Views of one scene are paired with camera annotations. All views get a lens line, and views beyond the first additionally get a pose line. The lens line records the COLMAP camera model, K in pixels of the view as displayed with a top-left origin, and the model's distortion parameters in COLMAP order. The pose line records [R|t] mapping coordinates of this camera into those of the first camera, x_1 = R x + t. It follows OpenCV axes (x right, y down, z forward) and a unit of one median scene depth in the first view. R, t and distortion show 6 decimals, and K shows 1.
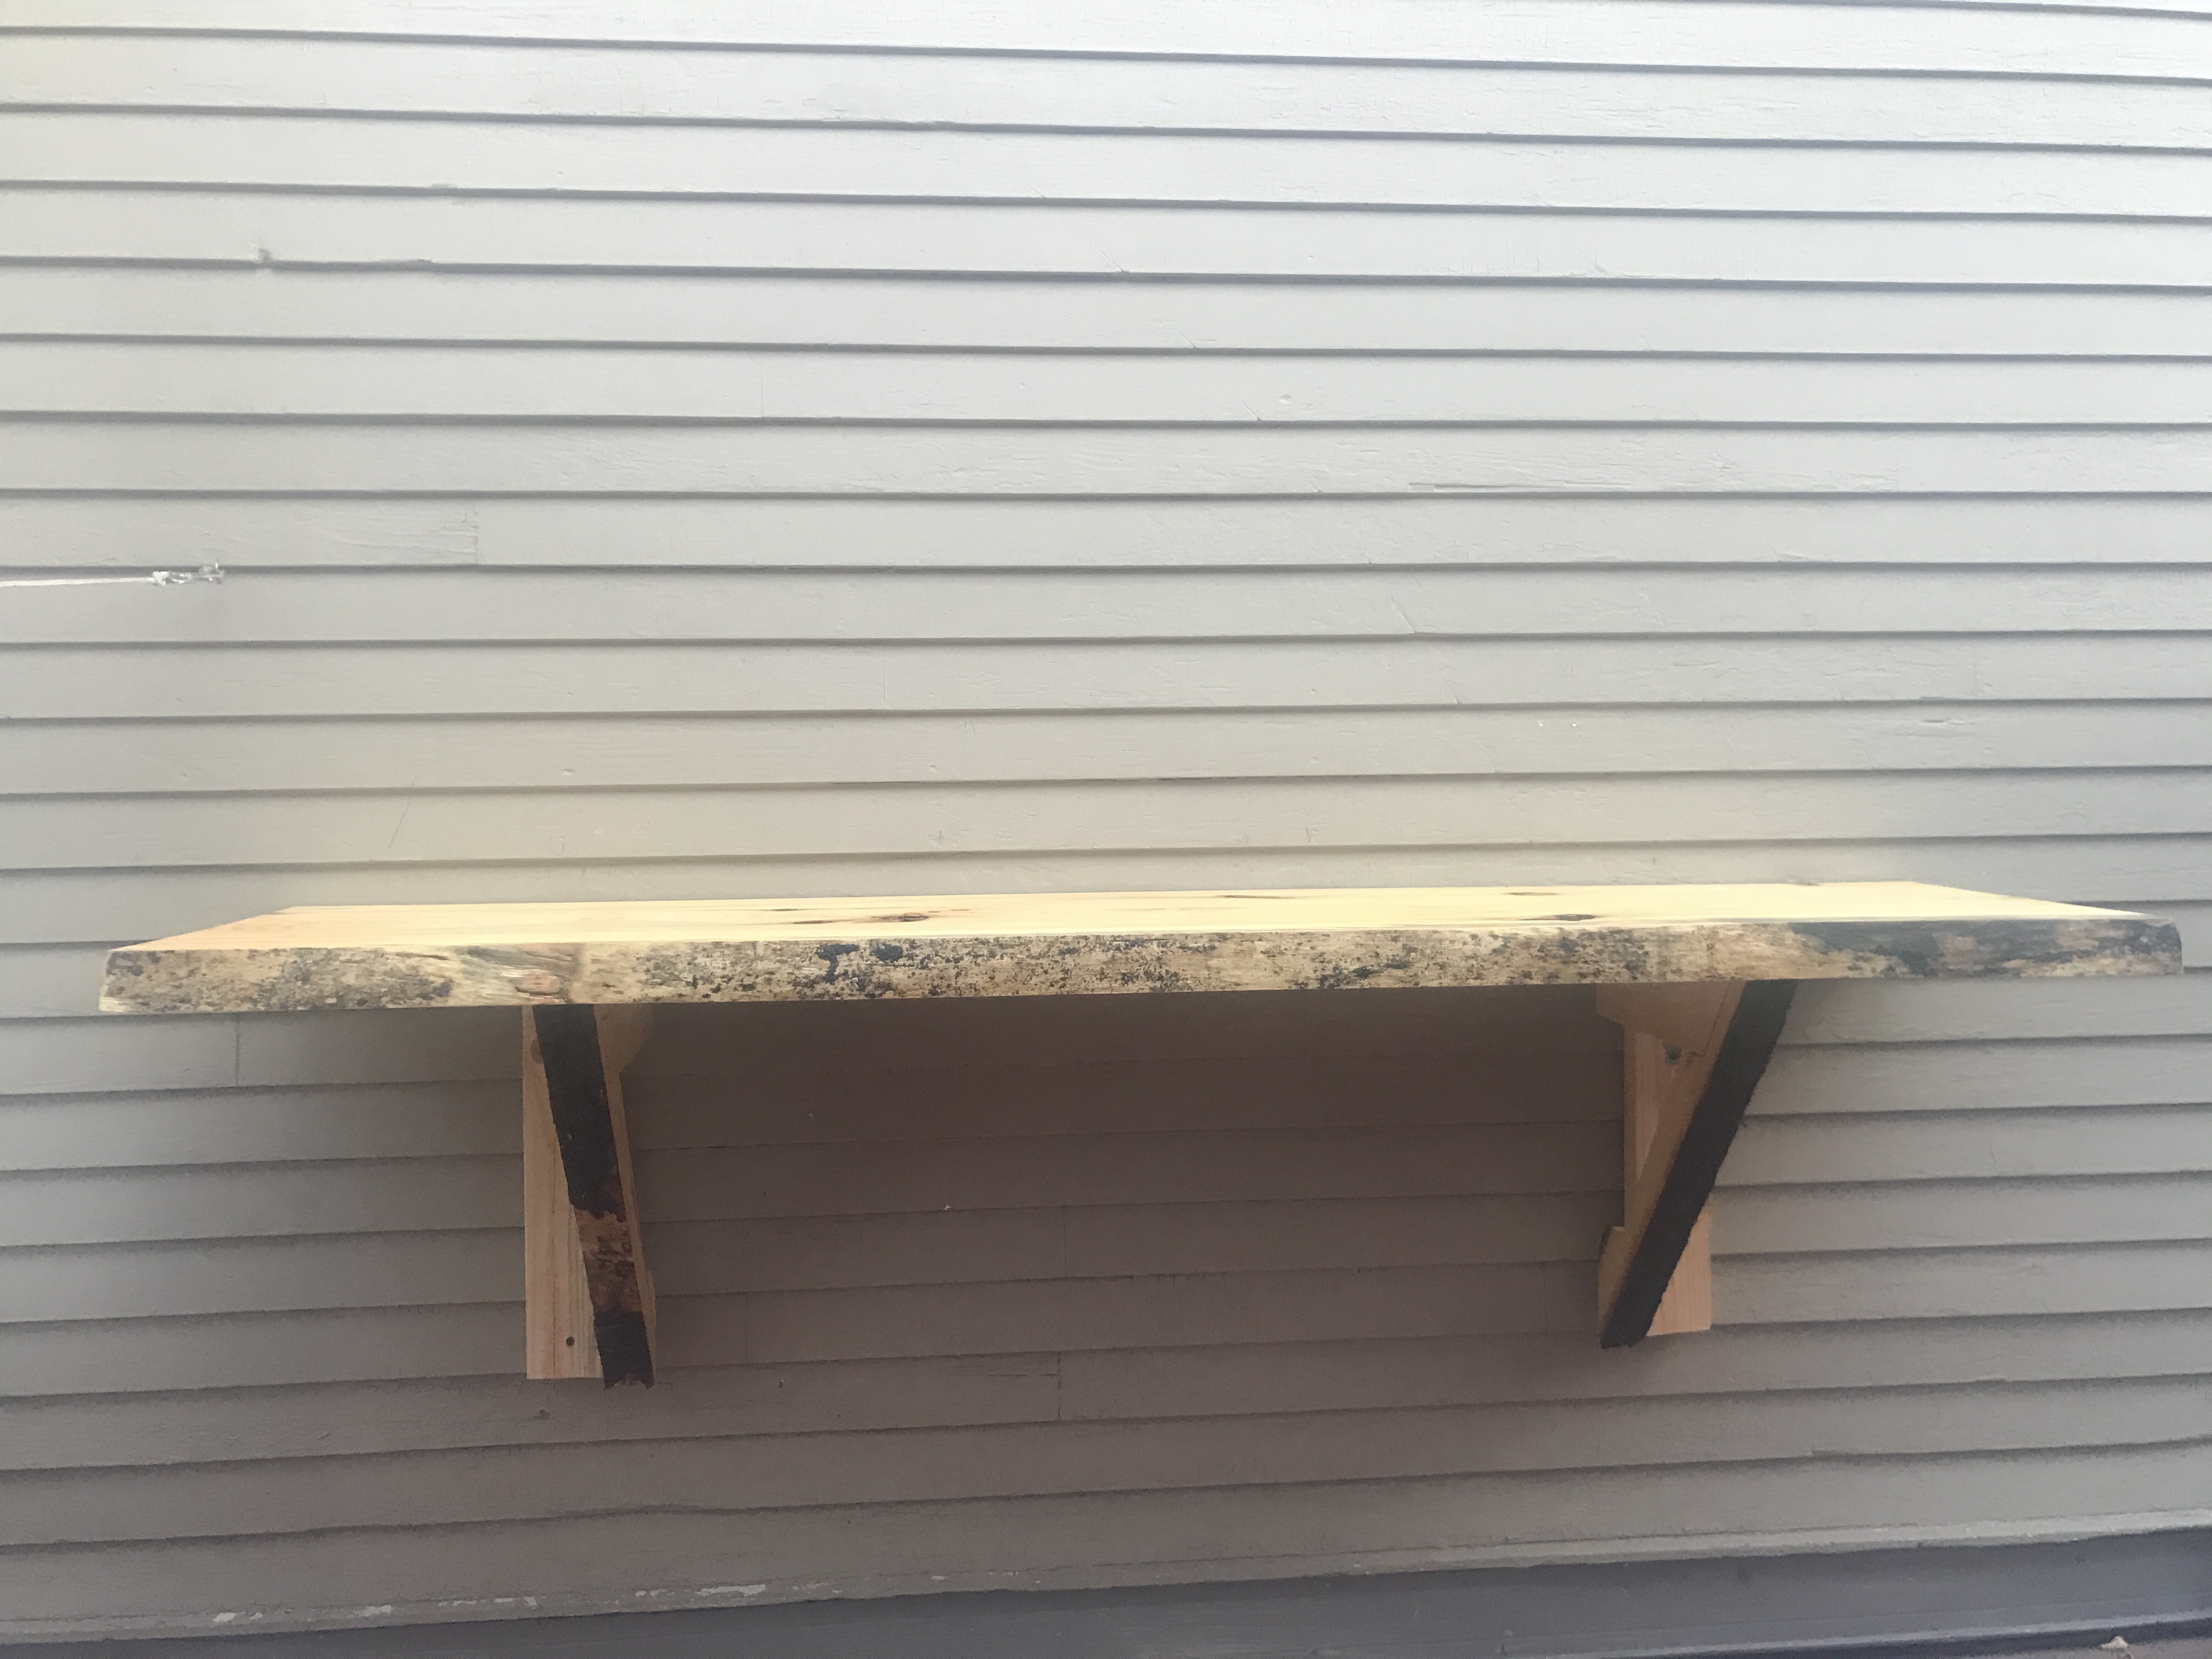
lens RADIAL K [[1852.1, 0, 1094.3], [0, 1852.1, 829.2], [0, 0, 1]] dist [0.027316, -0.019964]
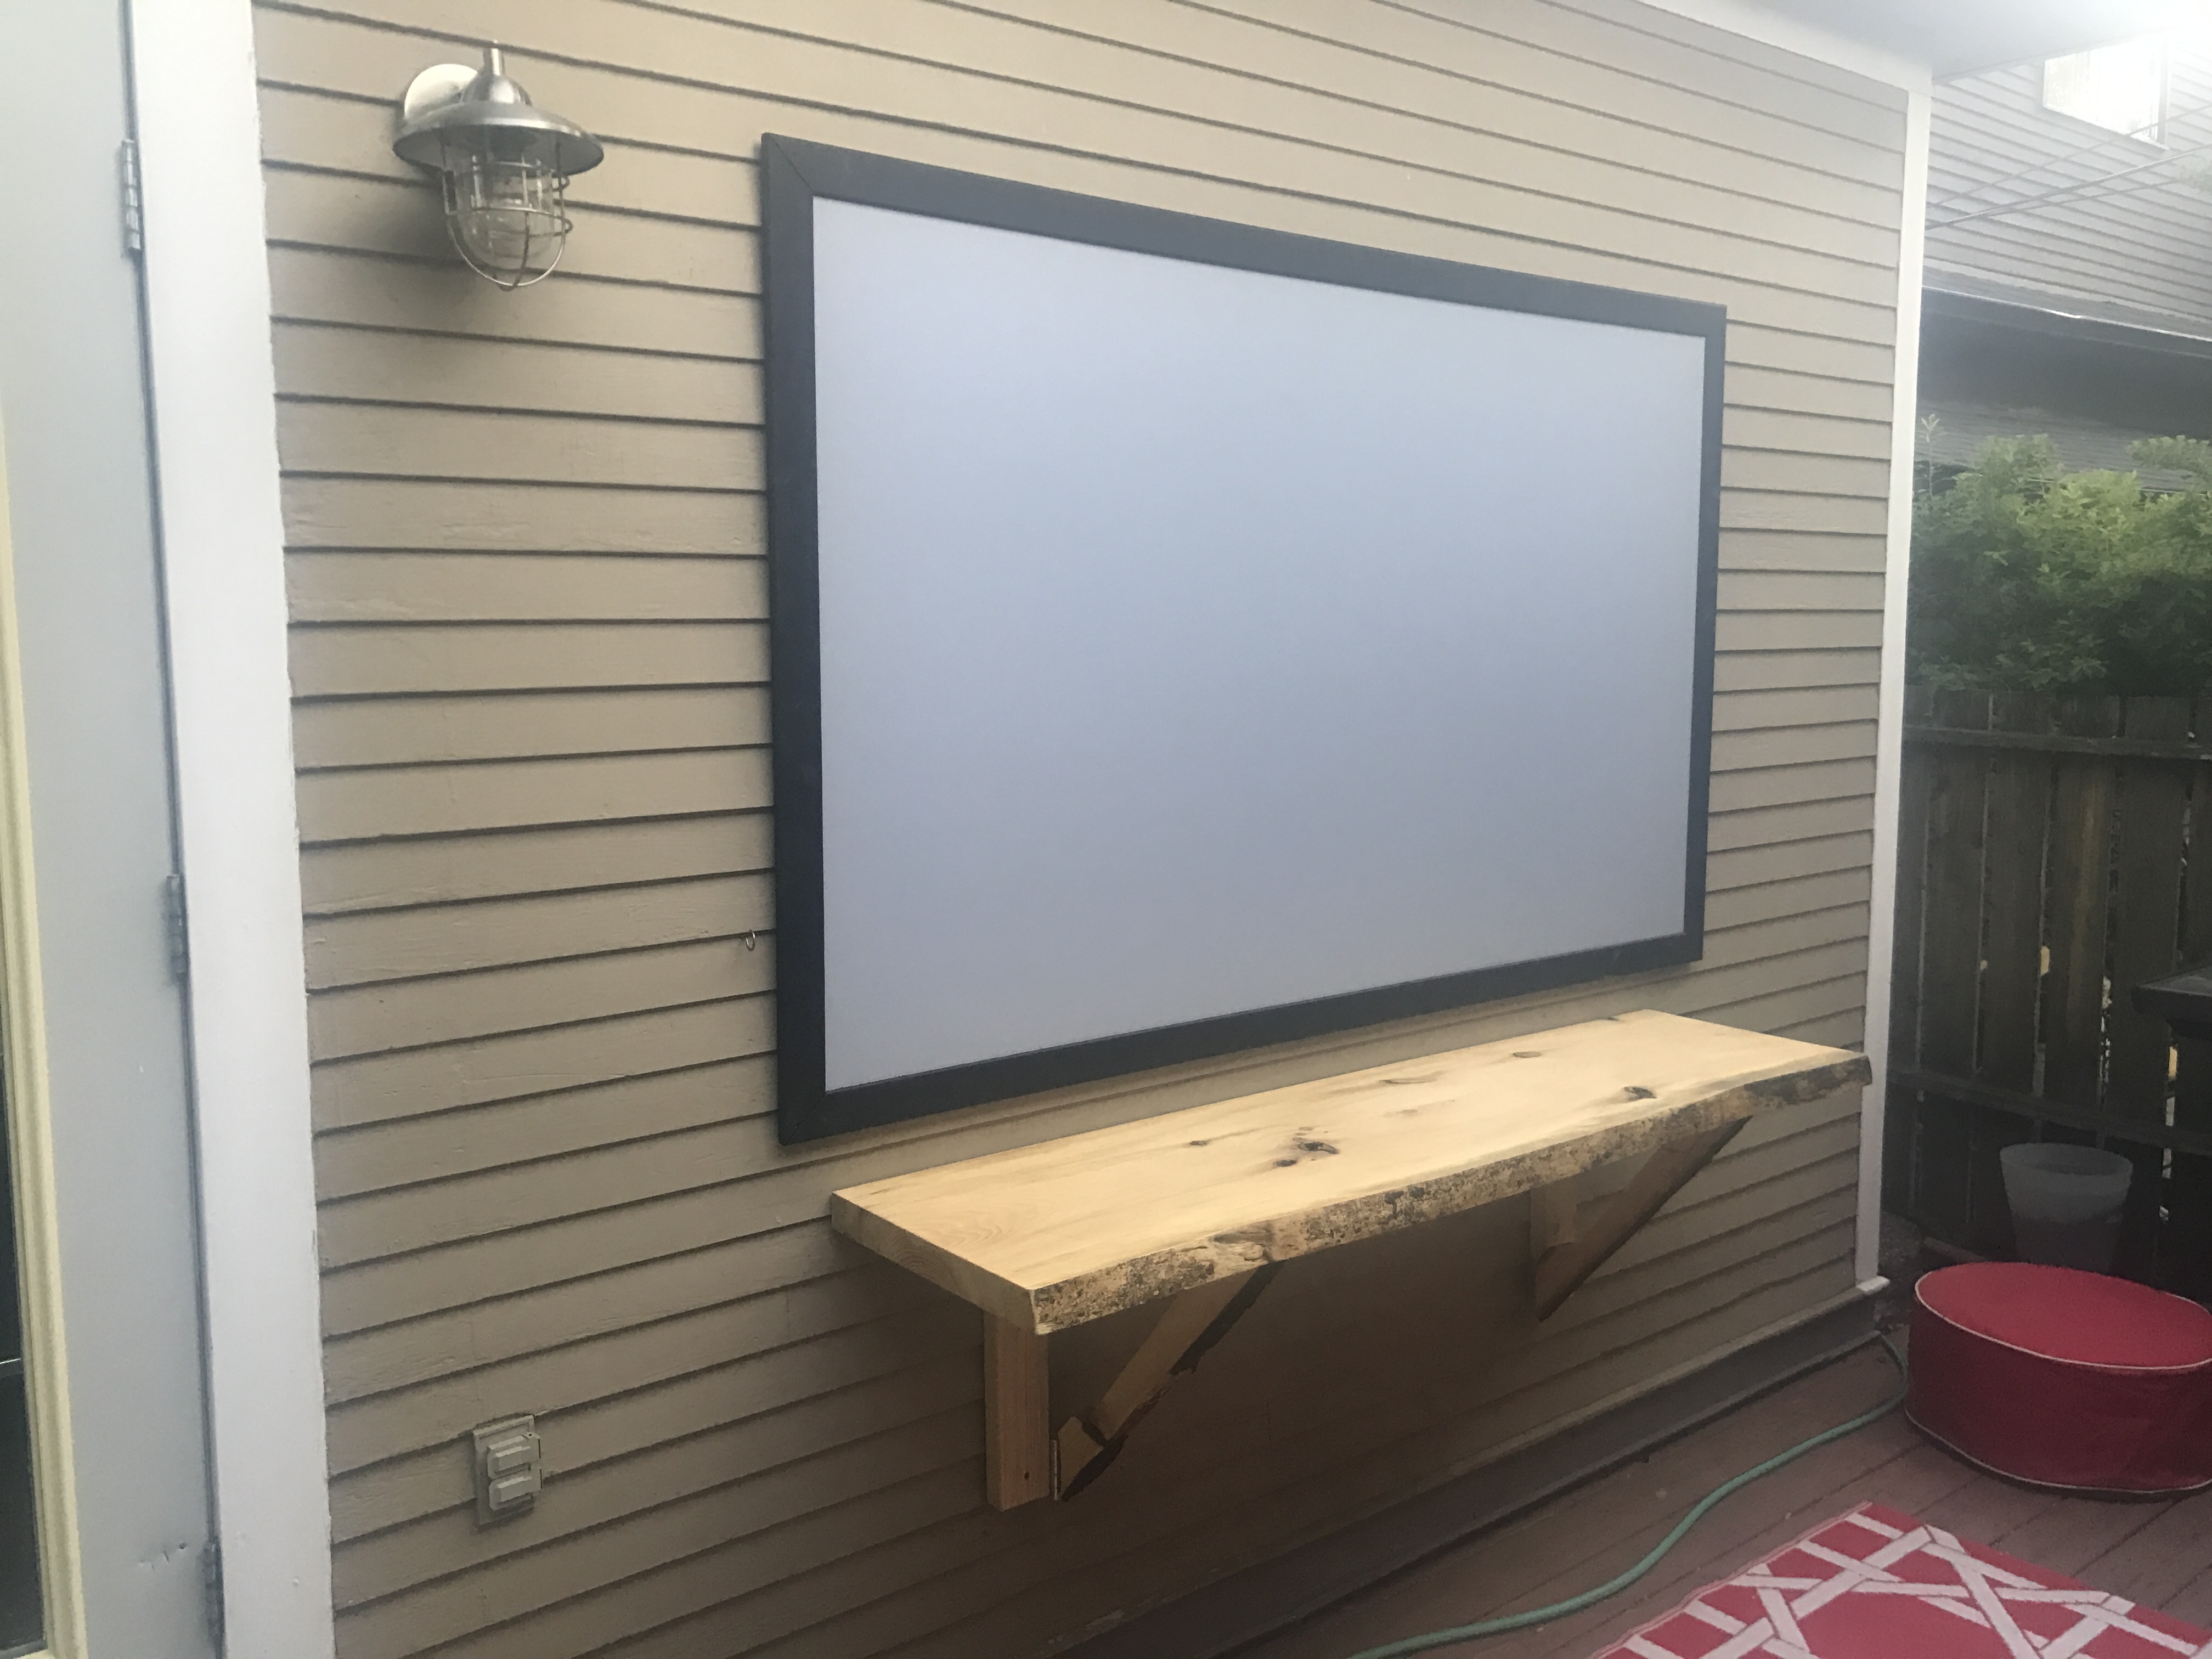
lens RADIAL K [[1852.1, 0, 1067.1], [0, 1852.1, 821.9], [0, 0, 1]] dist [0.027316, -0.019964]
pose [[0.839804, -0.058620, 0.539715, -1.205417], [0.018451, 0.996661, 0.079540, -0.382231], [-0.542575, -0.056839, 0.838082, -0.147620]]
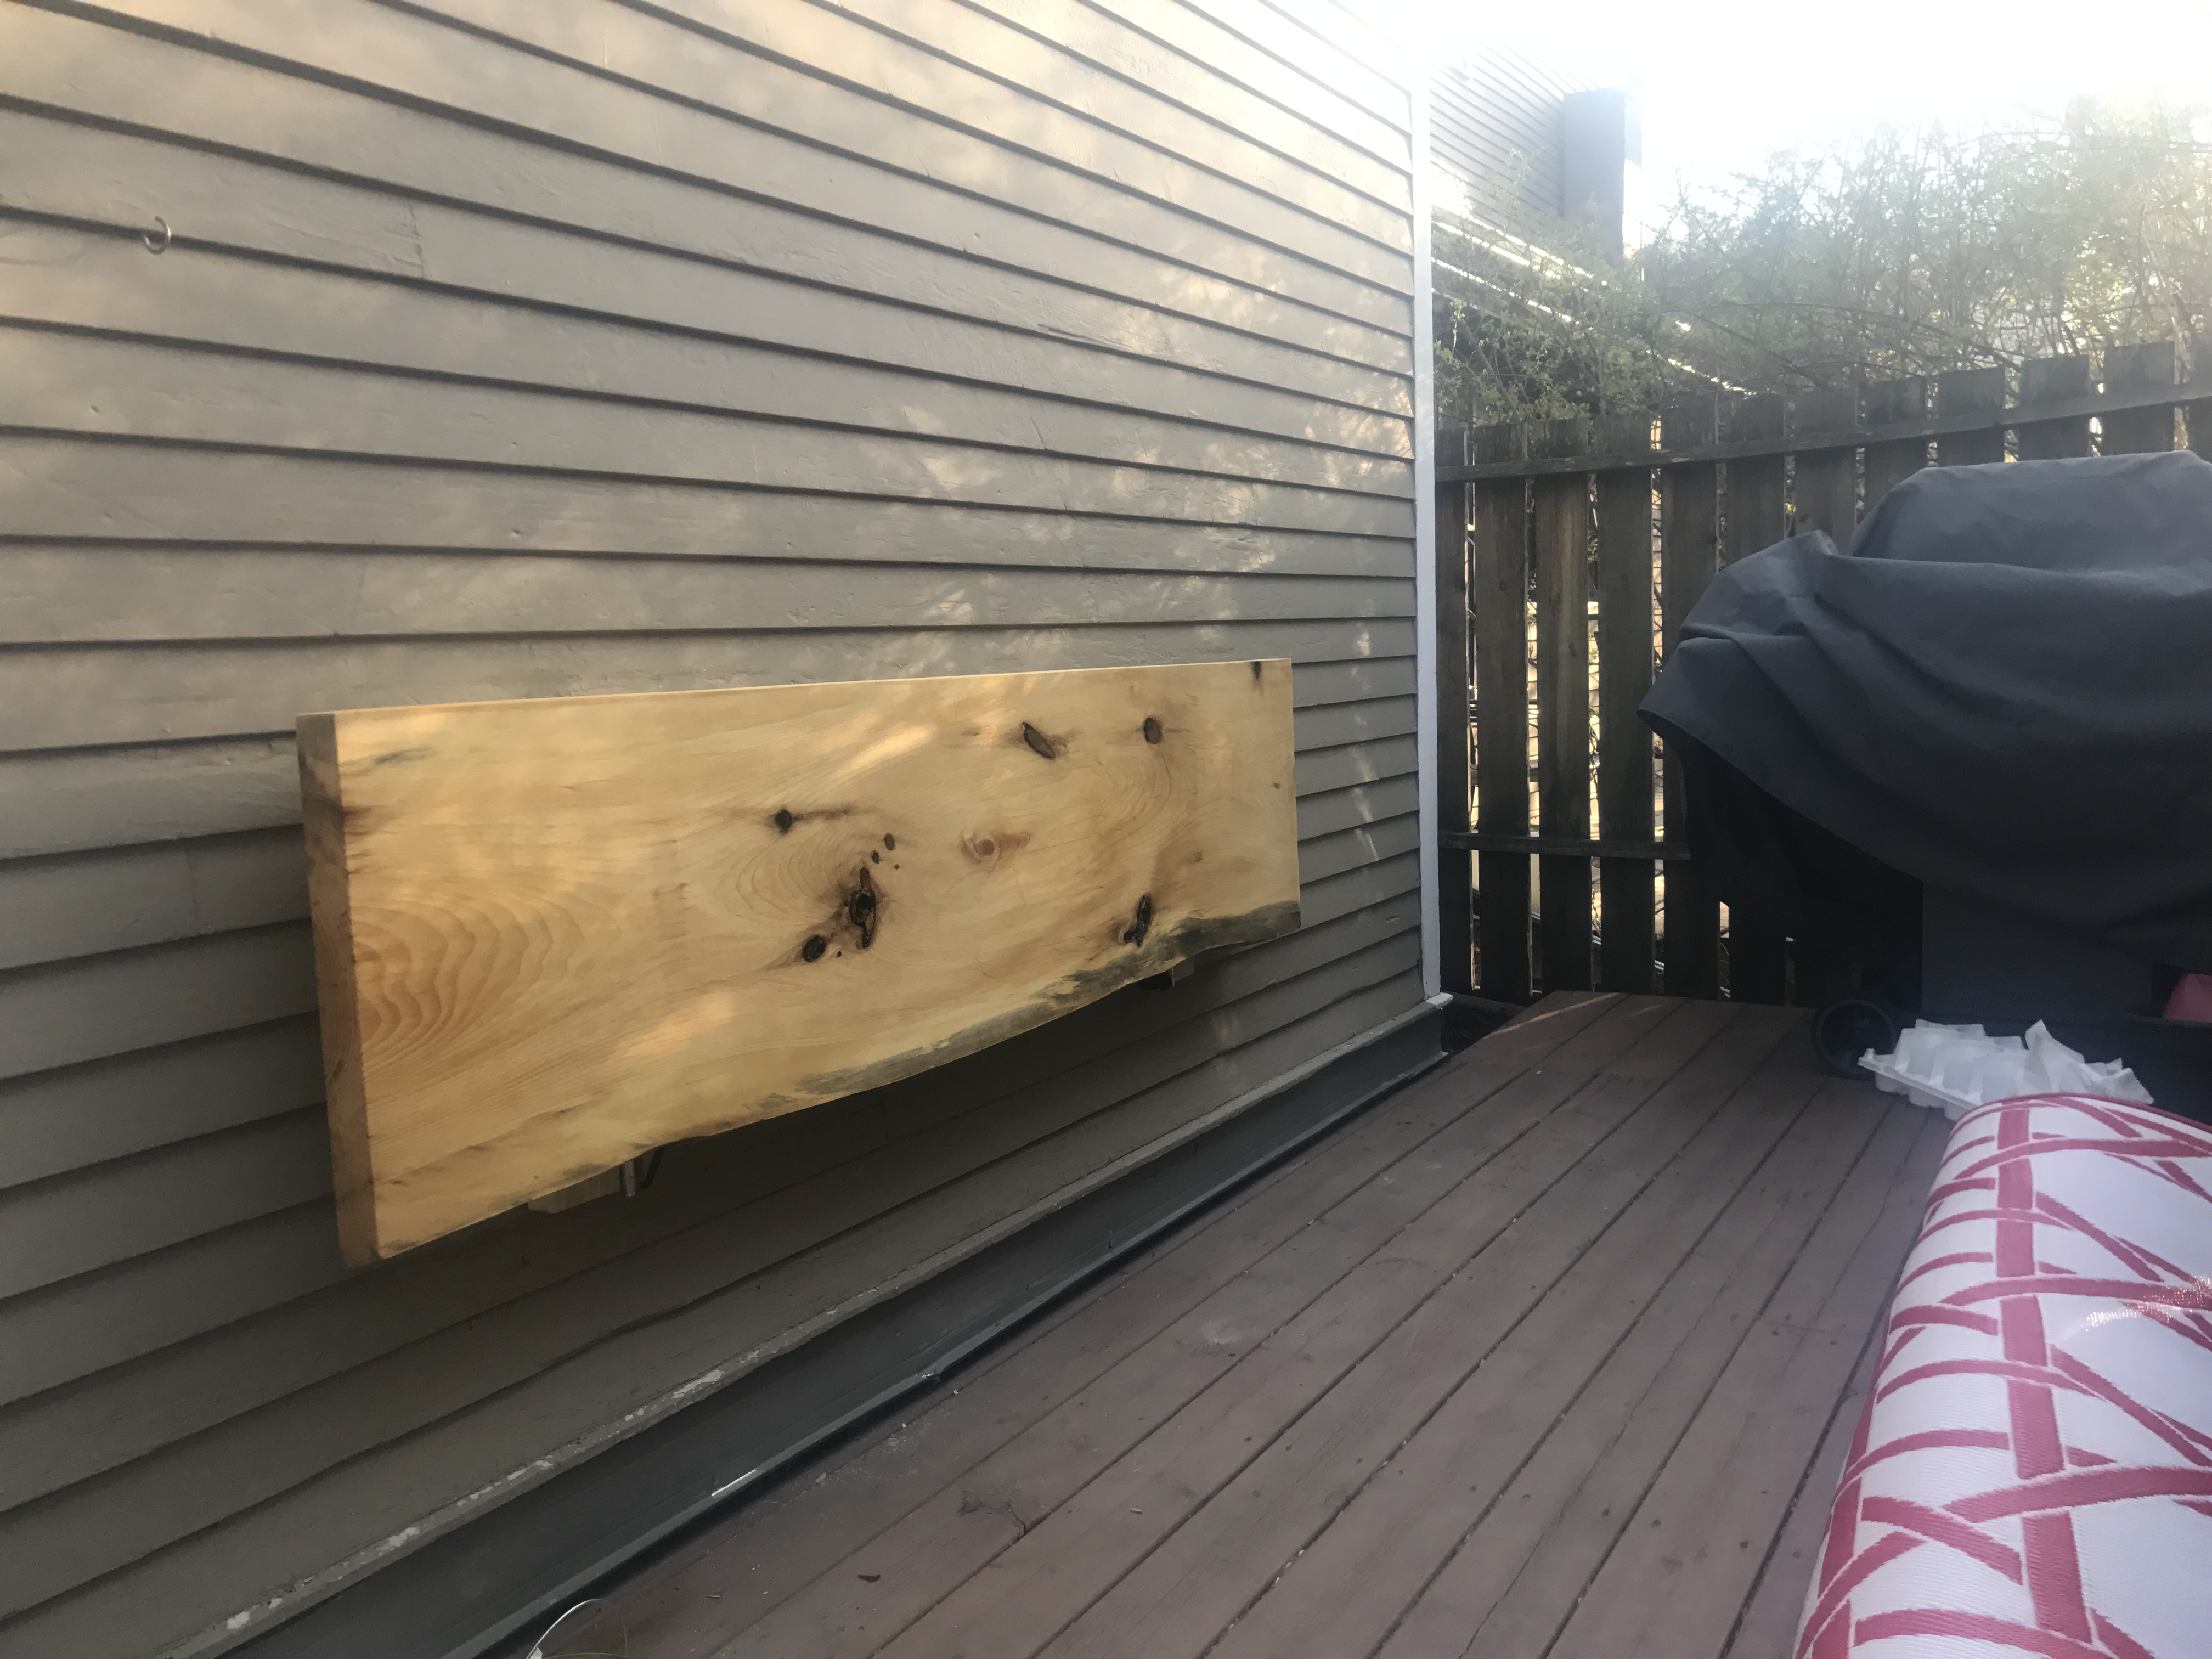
lens RADIAL K [[1852.1, 0, 1098.2], [0, 1852.1, 827.1], [0, 0, 1]] dist [0.027316, -0.019964]
pose [[0.587942, -0.091336, 0.803730, -1.073736], [0.054848, 0.995820, 0.073043, 0.074479], [-0.807041, 0.001138, 0.590494, 0.325810]]
